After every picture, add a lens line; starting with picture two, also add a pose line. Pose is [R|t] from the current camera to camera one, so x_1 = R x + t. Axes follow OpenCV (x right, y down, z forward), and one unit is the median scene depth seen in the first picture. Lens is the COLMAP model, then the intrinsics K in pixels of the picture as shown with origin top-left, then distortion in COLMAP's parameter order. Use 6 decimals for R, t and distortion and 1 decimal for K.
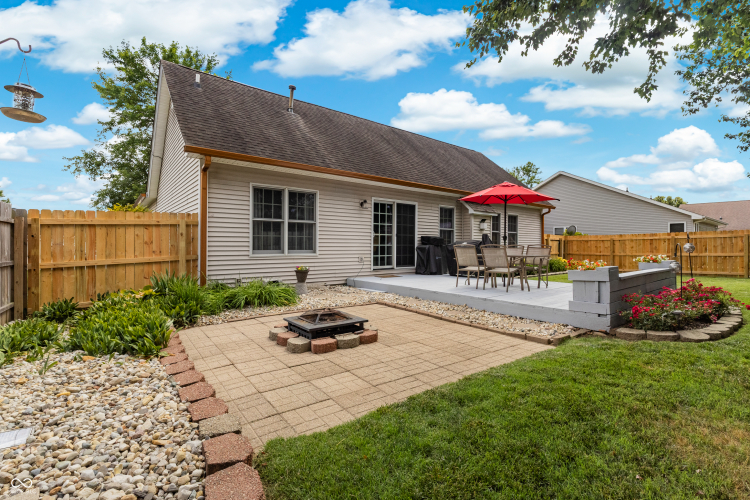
lens RADIAL K [[343.5, 0, 375.0], [0, 343.5, 250.0], [0, 0, 1]] dist [-0.001430, -0.000393]
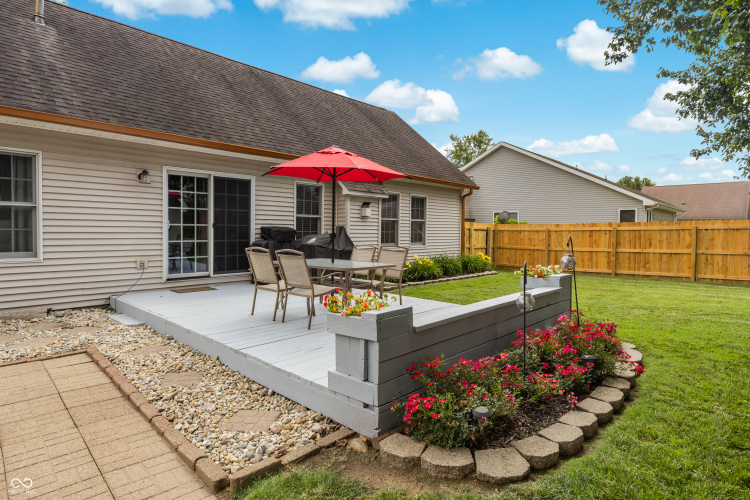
lens RADIAL K [[415.6, 0, 374.6], [0, 415.6, 244.4], [0, 0, 1]] dist [0.008148, 0.001548]
pose [[0.989939, 0.002833, 0.141465, 0.254636], [-0.006368, 0.999679, 0.024540, -0.028871], [-0.141350, -0.025194, 0.989639, 0.170584]]
